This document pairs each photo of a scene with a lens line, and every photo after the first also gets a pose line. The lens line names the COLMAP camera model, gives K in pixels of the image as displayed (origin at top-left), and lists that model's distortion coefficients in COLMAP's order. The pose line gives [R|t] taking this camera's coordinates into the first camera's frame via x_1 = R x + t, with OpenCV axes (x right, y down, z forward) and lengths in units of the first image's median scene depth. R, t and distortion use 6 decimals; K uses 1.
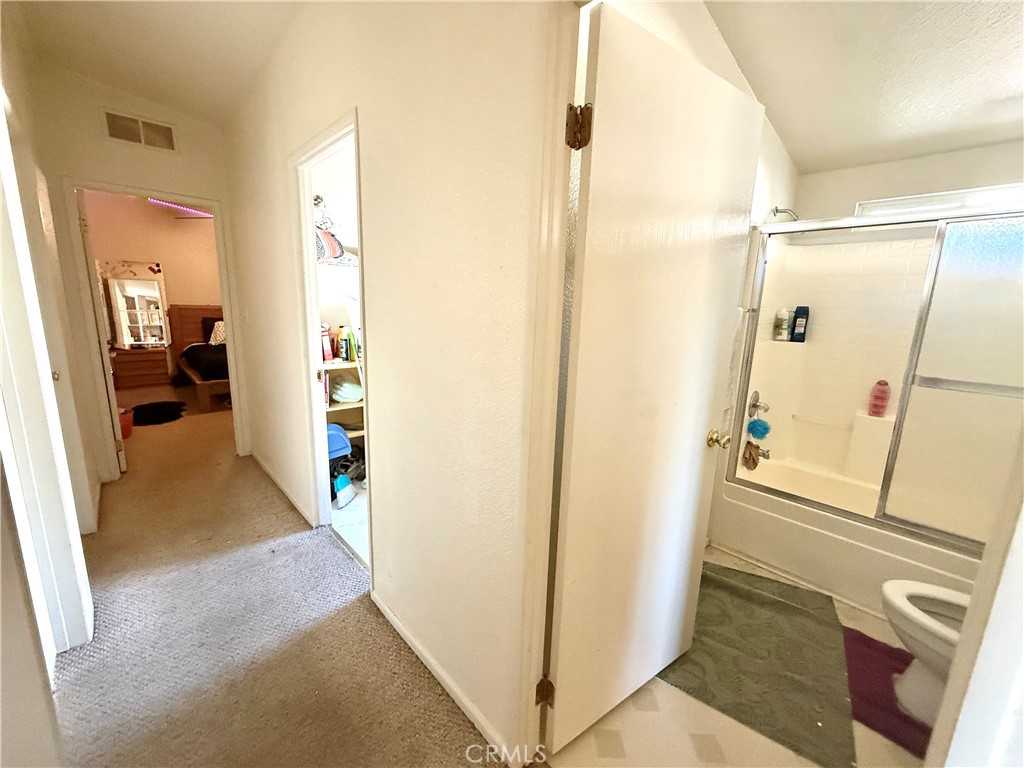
lens RADIAL K [[407.9, 0, 509.2], [0, 407.9, 383.3], [0, 0, 1]] dist [0.000159, 0.000056]
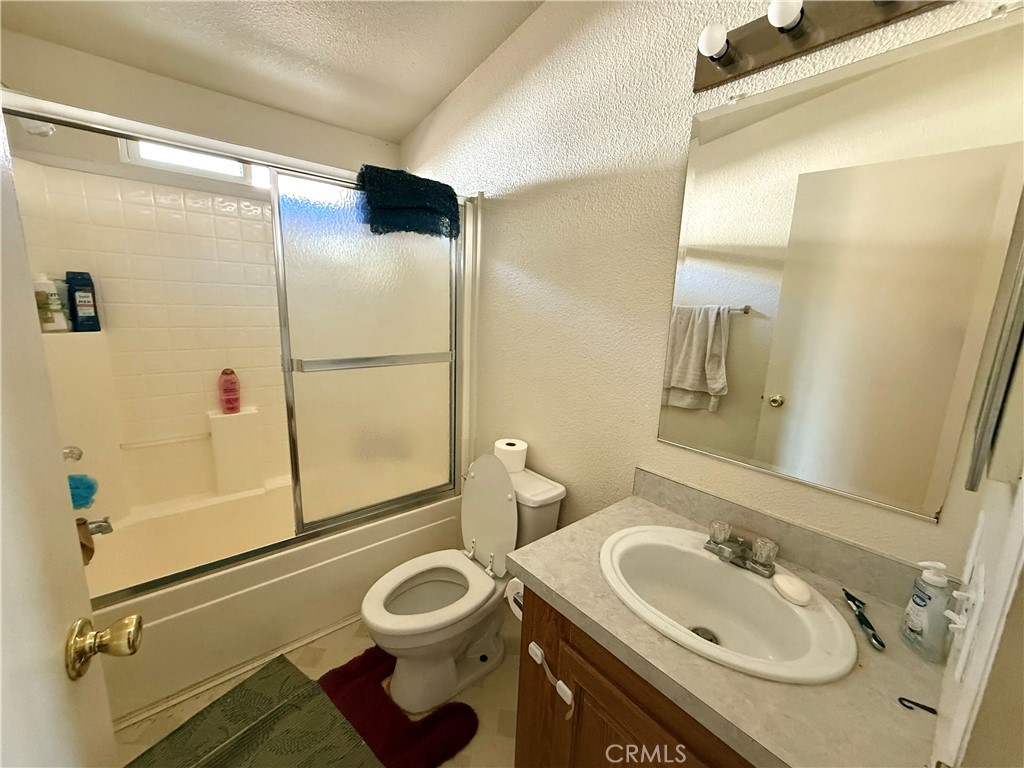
lens RADIAL K [[407.9, 0, 507.3], [0, 407.9, 384.1], [0, 0, 1]] dist [0.000159, 0.000056]
pose [[0.063101, -0.223386, 0.972685, 0.151708], [0.157249, 0.964679, 0.211347, -0.061266], [-0.985541, 0.139617, 0.096000, 0.371197]]
